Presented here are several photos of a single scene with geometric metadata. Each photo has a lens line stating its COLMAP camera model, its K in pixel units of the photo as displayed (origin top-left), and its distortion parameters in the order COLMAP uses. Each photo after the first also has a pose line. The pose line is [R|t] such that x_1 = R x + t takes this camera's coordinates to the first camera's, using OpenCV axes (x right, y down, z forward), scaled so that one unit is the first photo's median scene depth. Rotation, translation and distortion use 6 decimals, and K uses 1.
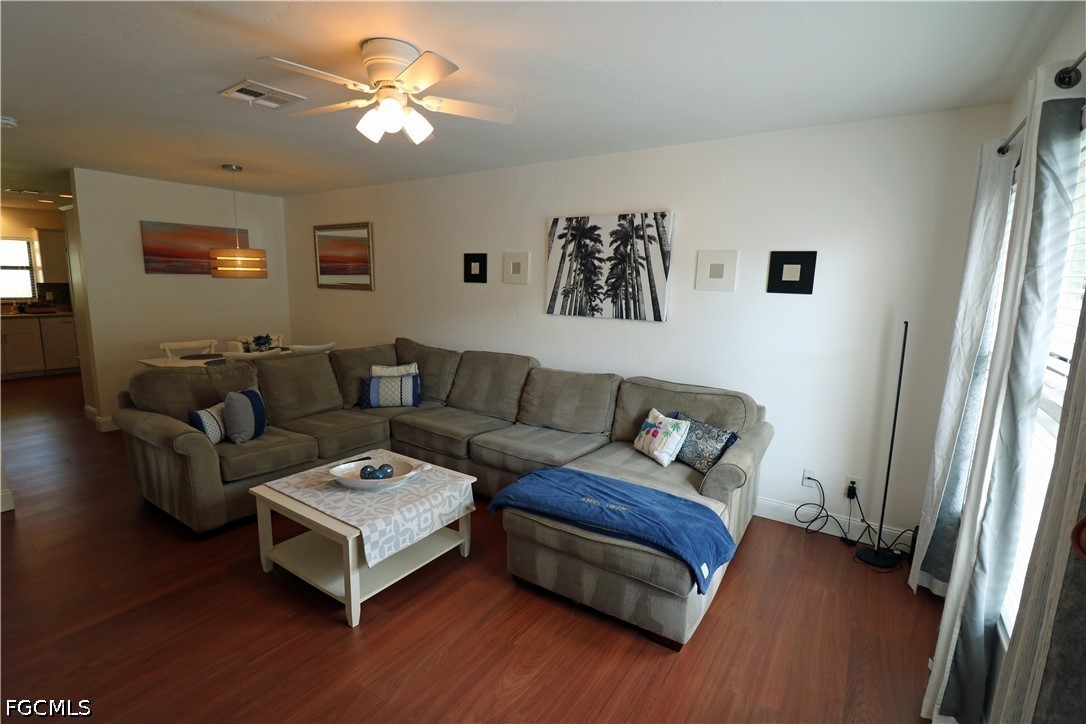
lens RADIAL K [[498.6, 0, 545.5], [0, 498.6, 367.8], [0, 0, 1]] dist [0.003128, -0.000107]
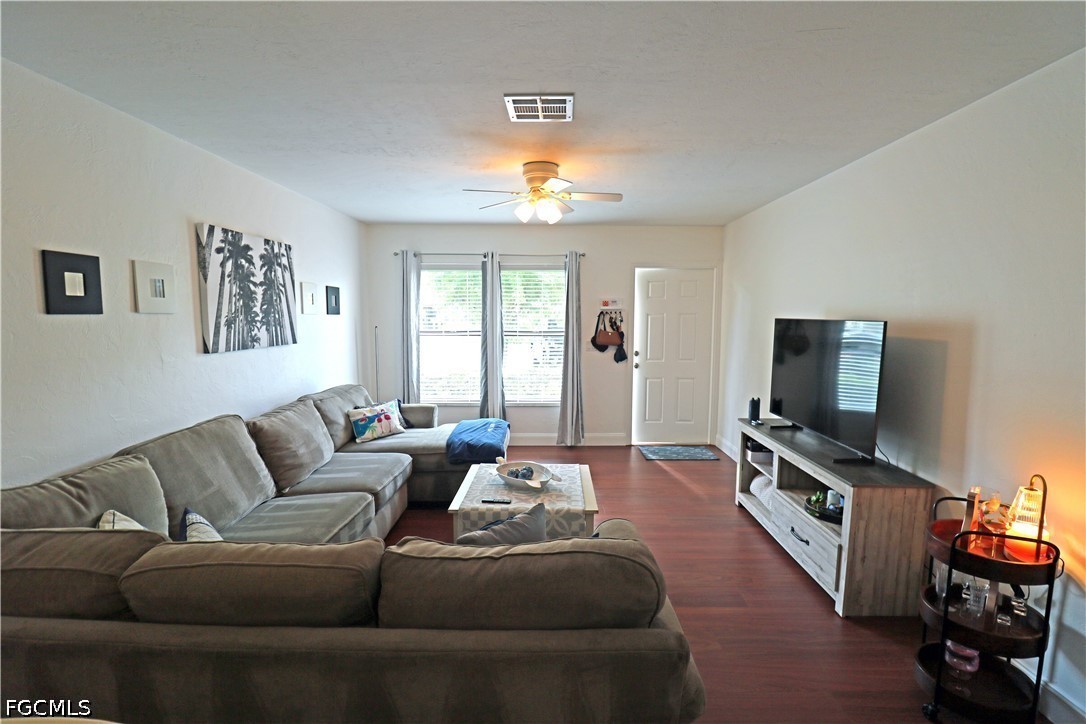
lens RADIAL K [[498.6, 0, 548.1], [0, 498.6, 362.3], [0, 0, 1]] dist [0.003128, -0.000107]
pose [[-0.540050, -0.114253, 0.833842, -0.923904], [0.119587, 0.970274, 0.210399, -0.203452], [-0.833093, 0.213343, -0.510333, 1.035678]]
